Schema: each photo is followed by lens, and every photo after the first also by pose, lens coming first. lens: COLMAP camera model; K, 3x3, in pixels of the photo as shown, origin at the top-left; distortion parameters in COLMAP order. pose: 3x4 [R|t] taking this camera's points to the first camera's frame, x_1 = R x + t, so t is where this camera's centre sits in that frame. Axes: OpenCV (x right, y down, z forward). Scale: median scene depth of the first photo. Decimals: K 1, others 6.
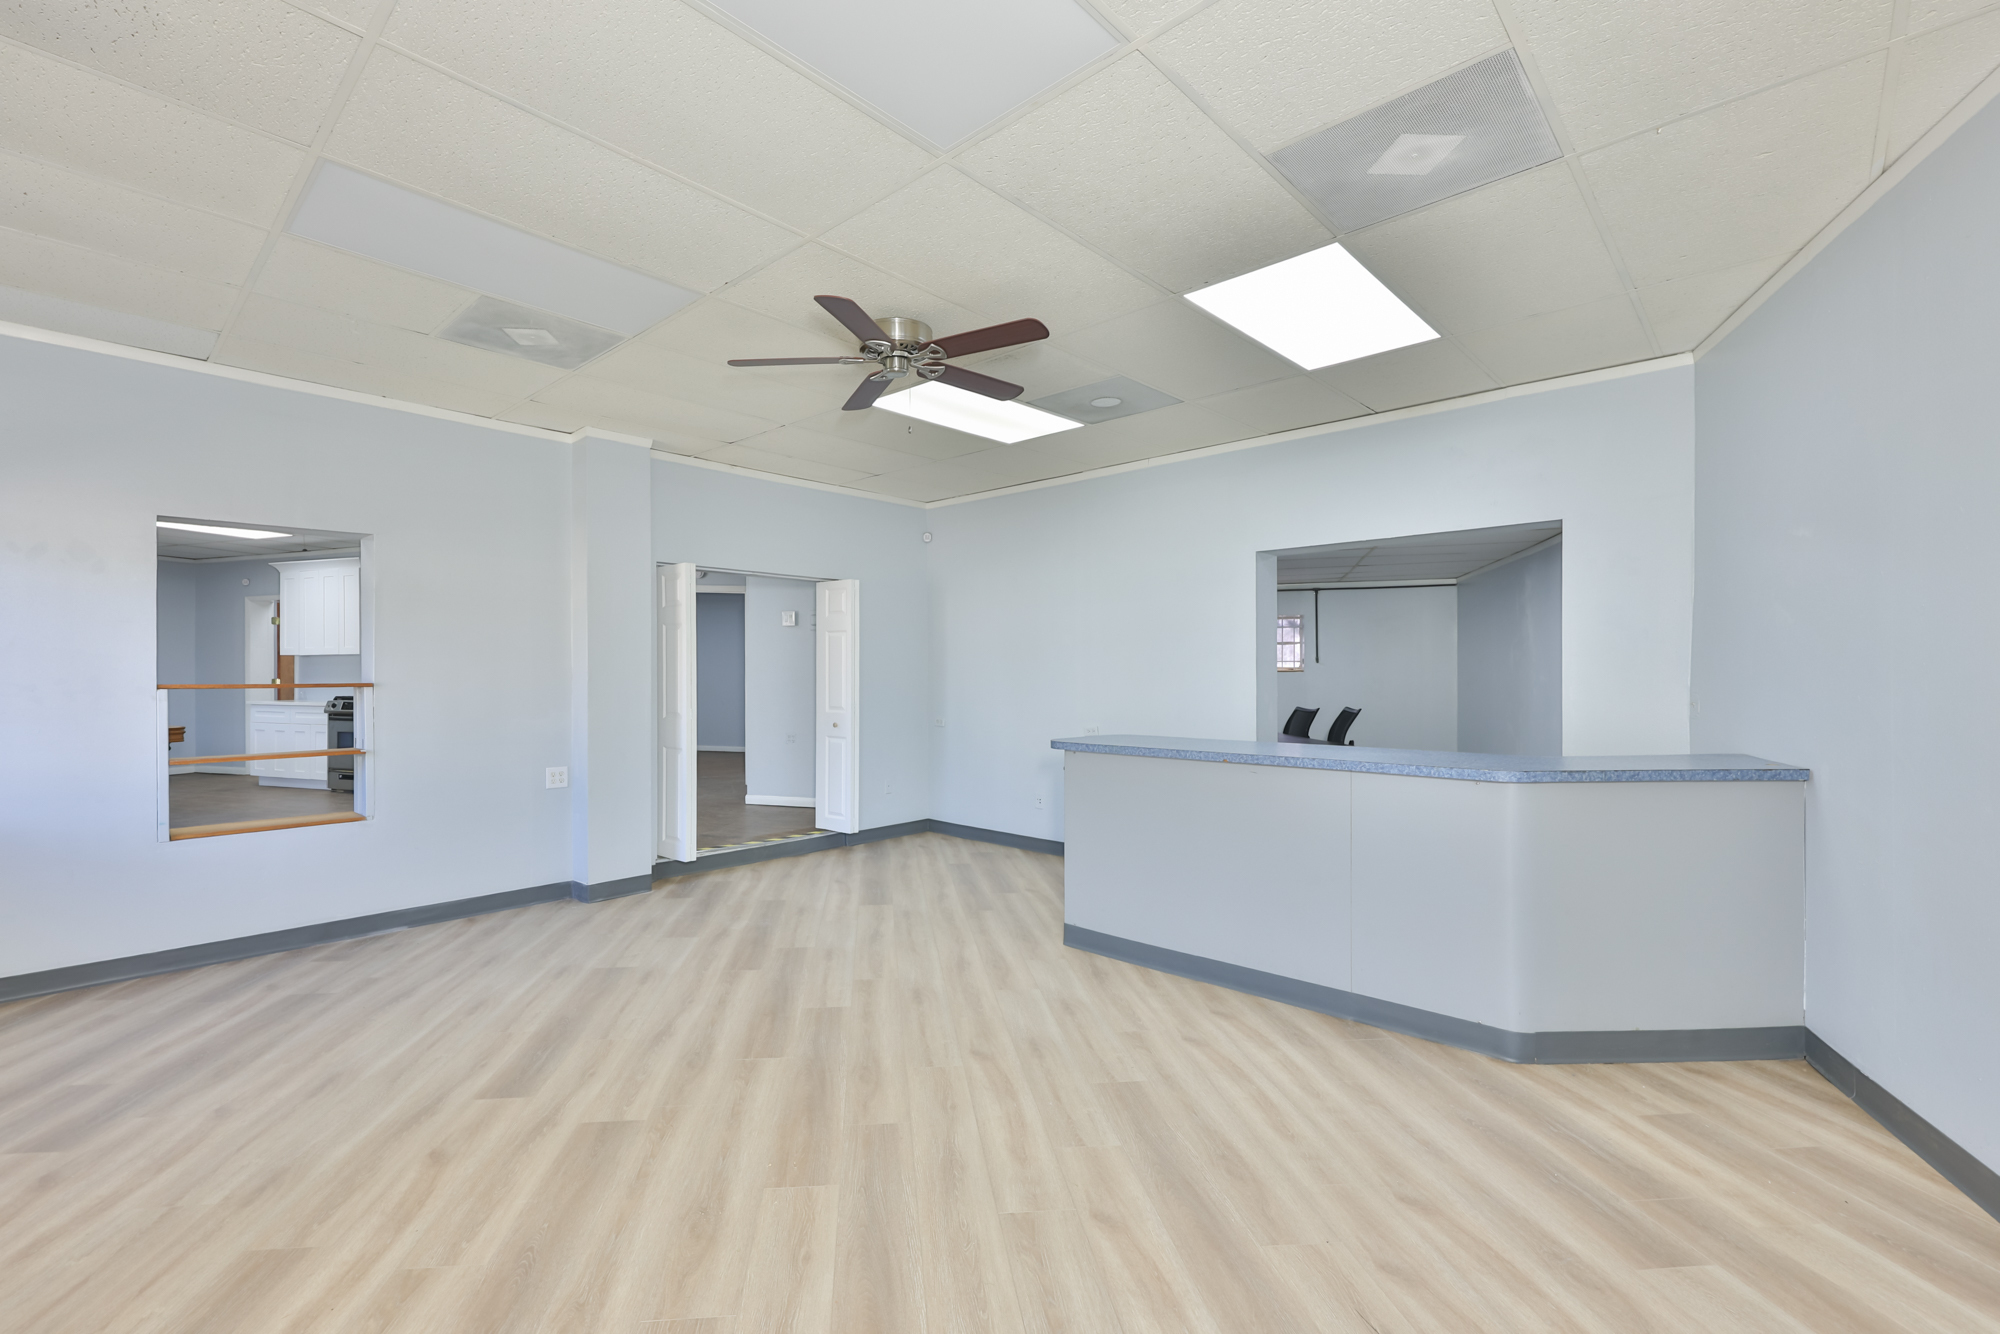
lens RADIAL K [[894.1, 0, 1002.7], [0, 894.1, 698.4], [0, 0, 1]] dist [0.001230, -0.000610]
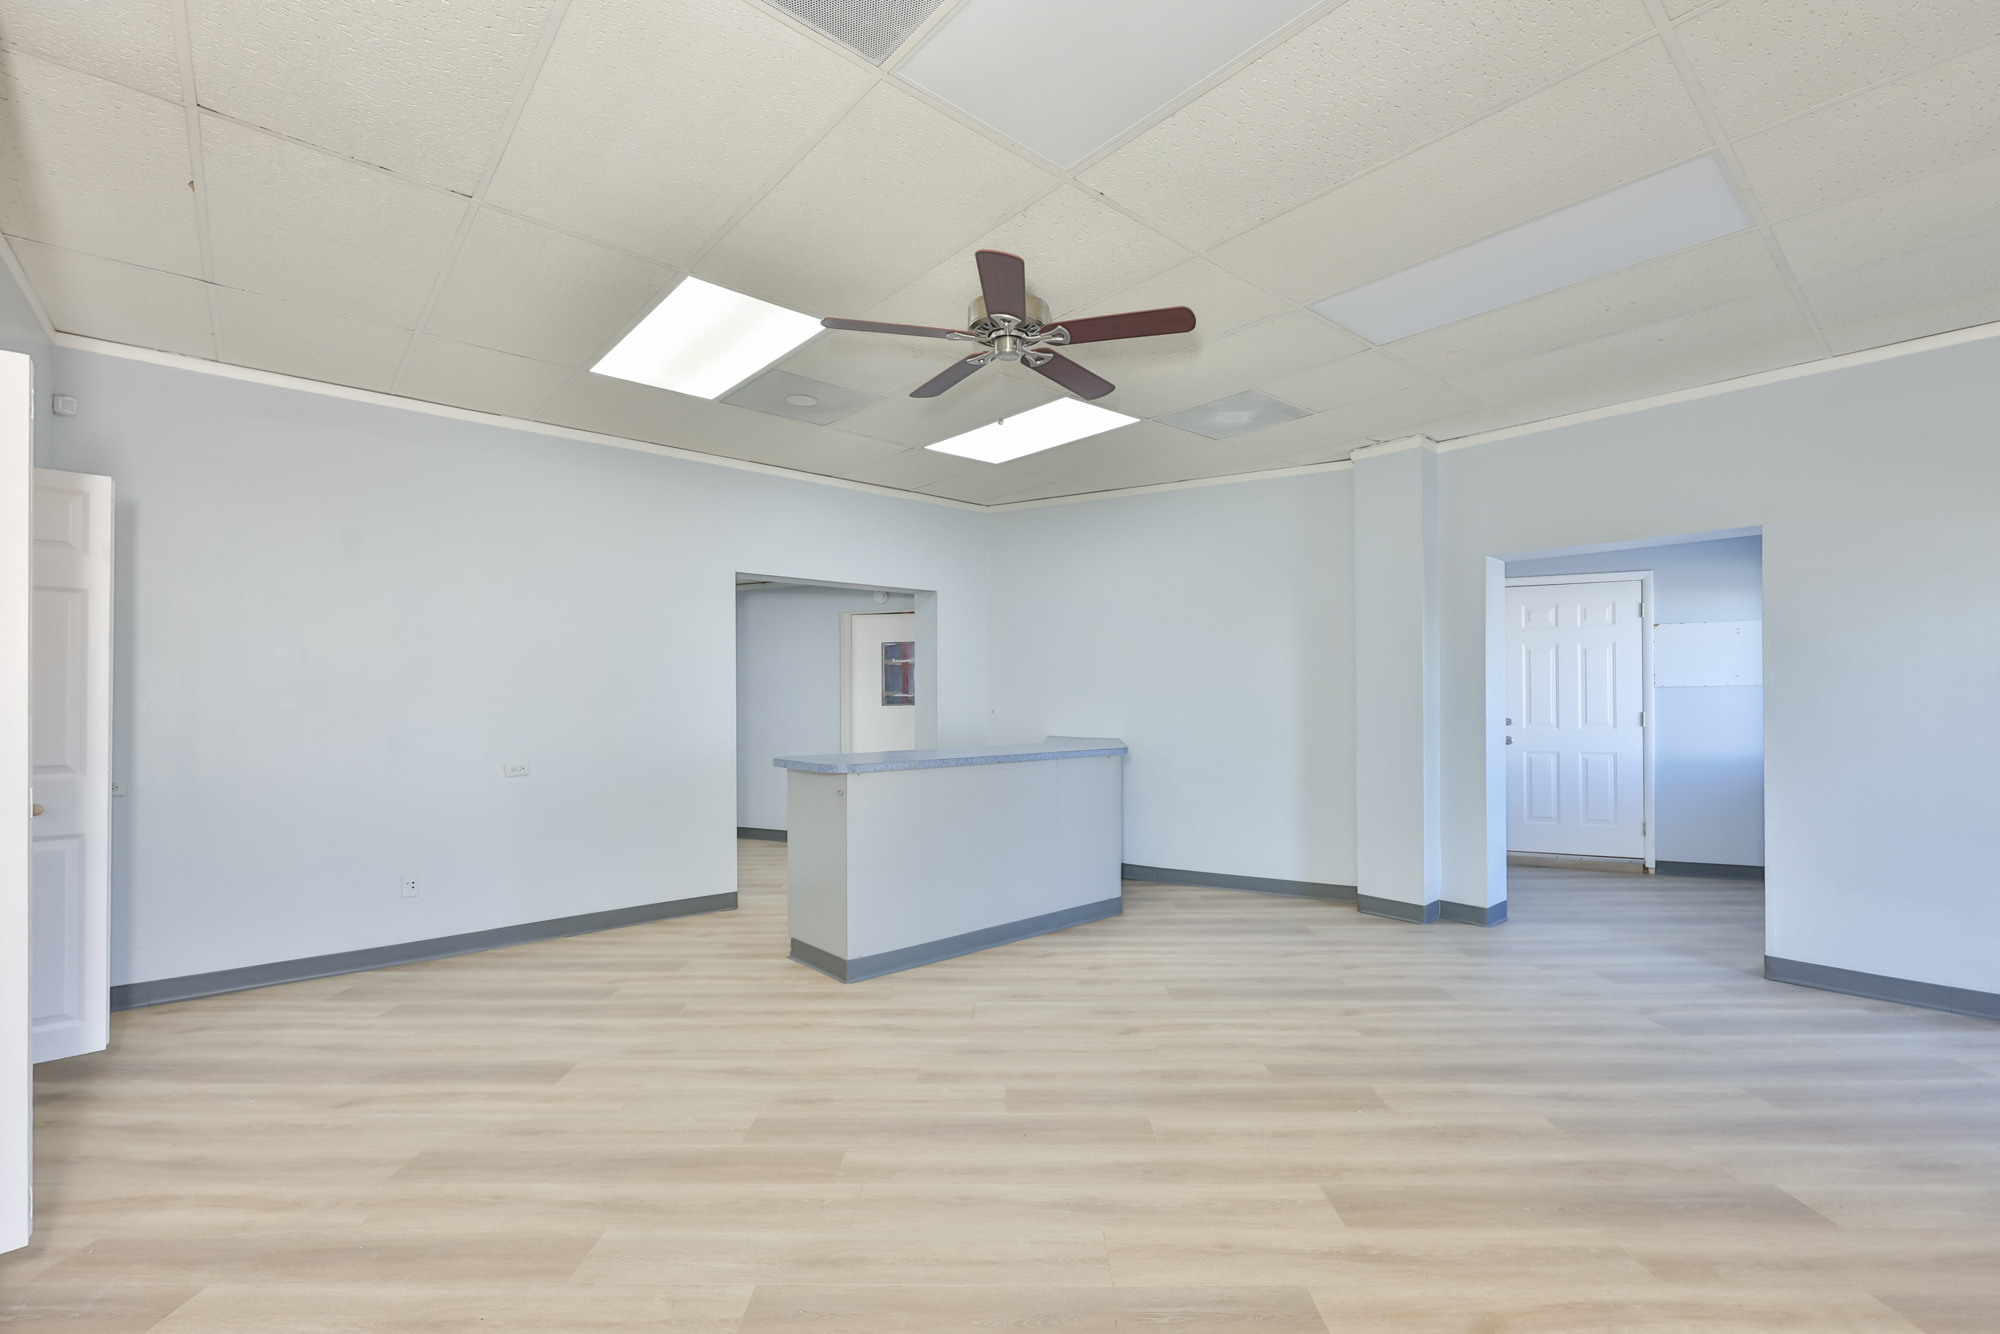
lens RADIAL K [[855.3, 0, 1023.4], [0, 855.3, 667.6], [0, 0, 1]] dist [-0.000235, 0.000039]
pose [[0.086568, 0.036776, 0.995567, -0.876239], [0.027833, 0.998839, -0.039317, -0.004302], [-0.995857, 0.031114, 0.085444, 0.827275]]
